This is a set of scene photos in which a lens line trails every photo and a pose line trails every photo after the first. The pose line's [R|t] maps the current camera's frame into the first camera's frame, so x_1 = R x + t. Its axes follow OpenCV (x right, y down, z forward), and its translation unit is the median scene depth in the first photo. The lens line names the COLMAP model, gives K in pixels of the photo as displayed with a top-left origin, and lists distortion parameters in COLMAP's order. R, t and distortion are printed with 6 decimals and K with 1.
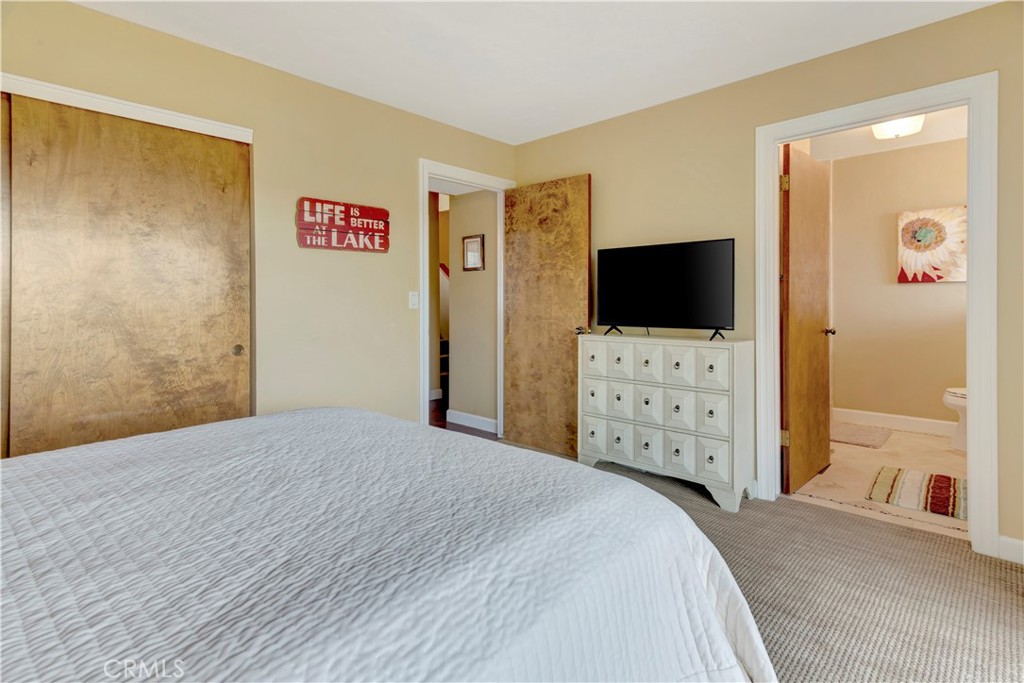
lens RADIAL K [[506.1, 0, 505.2], [0, 506.1, 296.1], [0, 0, 1]] dist [0.020703, -0.001580]
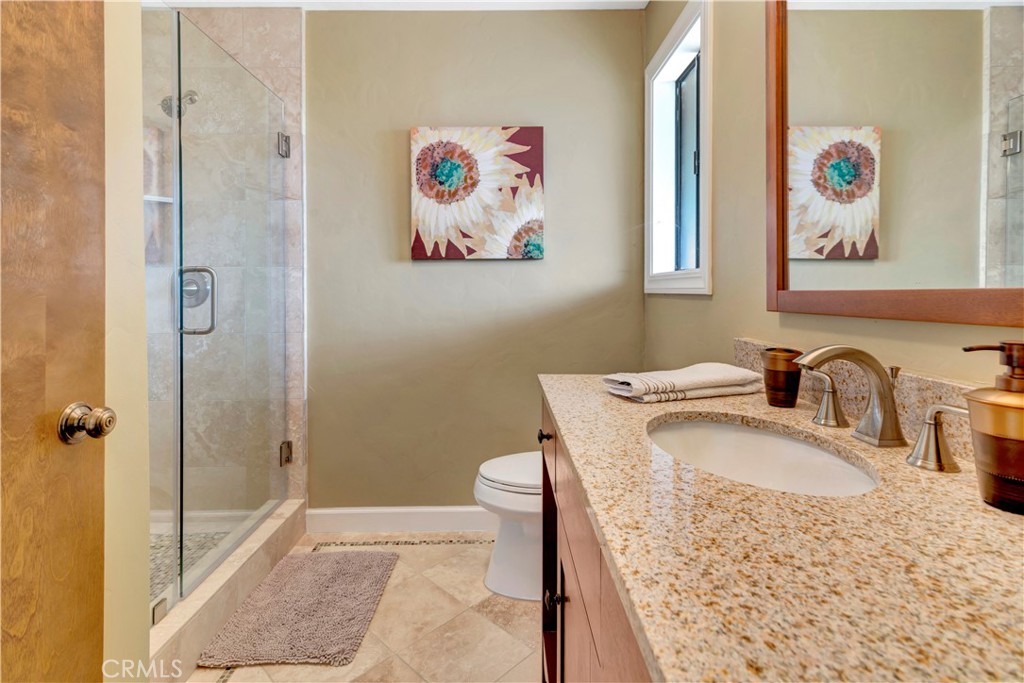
lens RADIAL K [[506.1, 0, 517.4], [0, 506.1, 298.6], [0, 0, 1]] dist [0.020703, -0.001580]
pose [[0.695336, -0.003150, 0.718678, 0.480892], [0.004165, 0.999991, 0.000353, 0.014311], [-0.718672, 0.002748, 0.695343, 0.574275]]
